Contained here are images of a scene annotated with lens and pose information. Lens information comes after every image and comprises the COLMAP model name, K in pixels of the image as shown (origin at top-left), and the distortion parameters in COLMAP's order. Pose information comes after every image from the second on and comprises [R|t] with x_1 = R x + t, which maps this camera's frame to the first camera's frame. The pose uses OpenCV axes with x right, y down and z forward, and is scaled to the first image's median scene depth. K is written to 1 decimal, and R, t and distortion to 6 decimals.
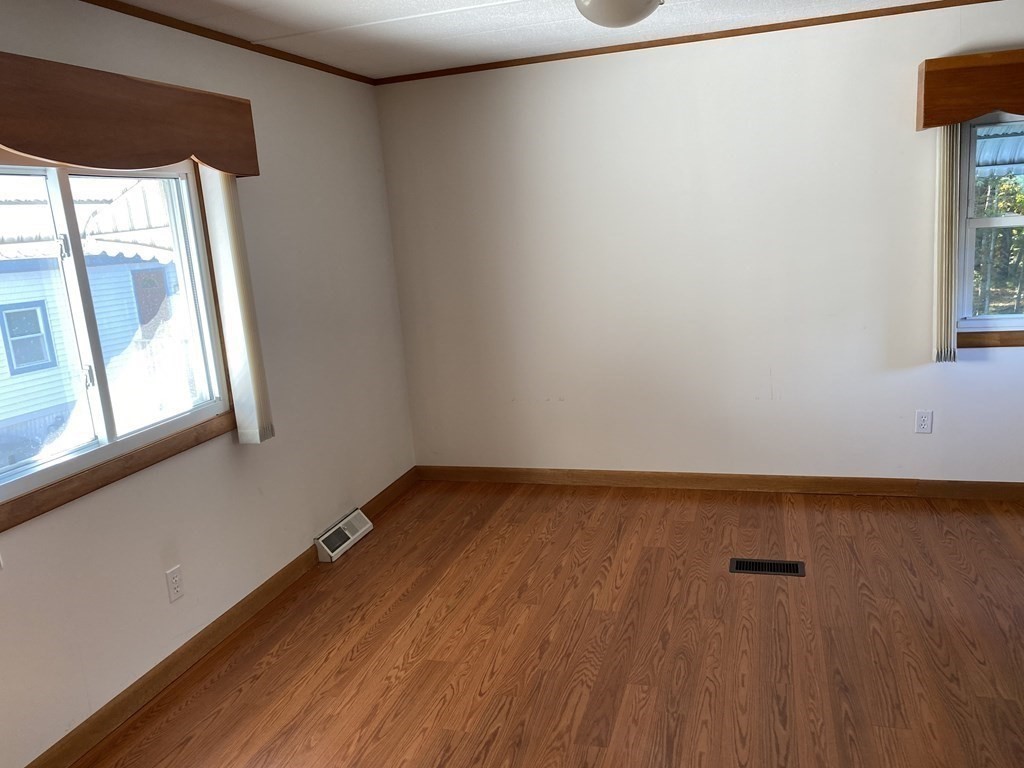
lens RADIAL K [[805.2, 0, 515.4], [0, 805.2, 383.2], [0, 0, 1]] dist [0.050192, -0.007618]
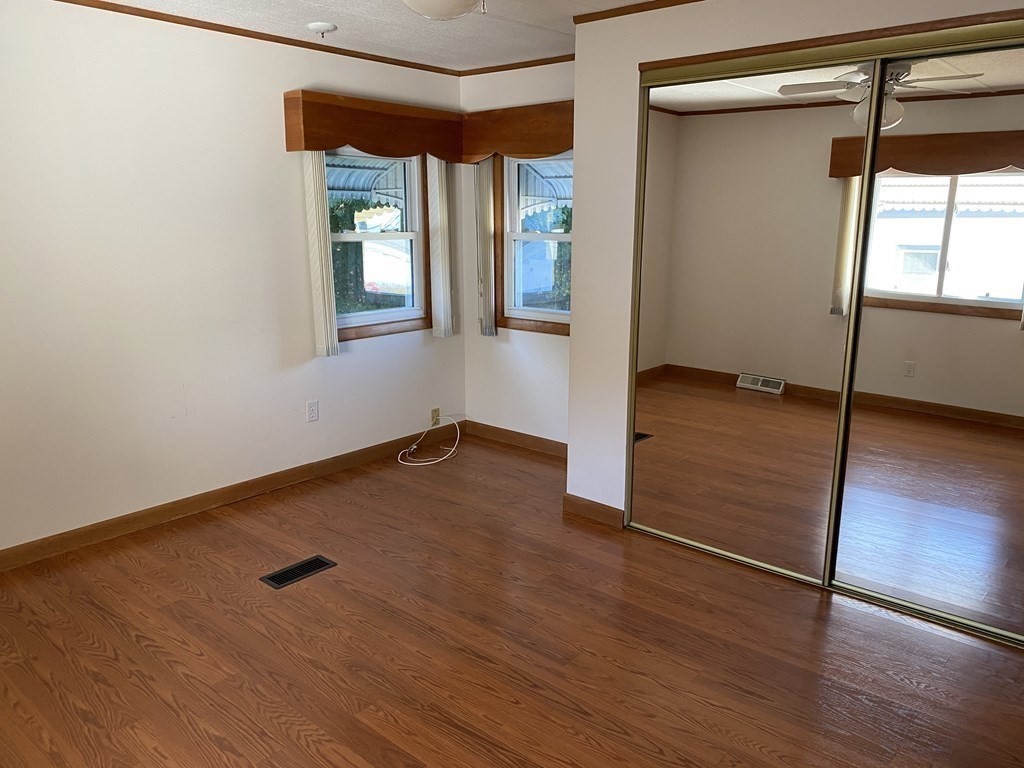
lens RADIAL K [[805.2, 0, 515.4], [0, 805.2, 383.2], [0, 0, 1]] dist [0.050192, -0.007618]
pose [[0.407915, -0.129045, 0.903855, -0.438039], [0.149493, 0.986041, 0.073312, -0.034250], [-0.900698, 0.105214, 0.421512, 0.303919]]
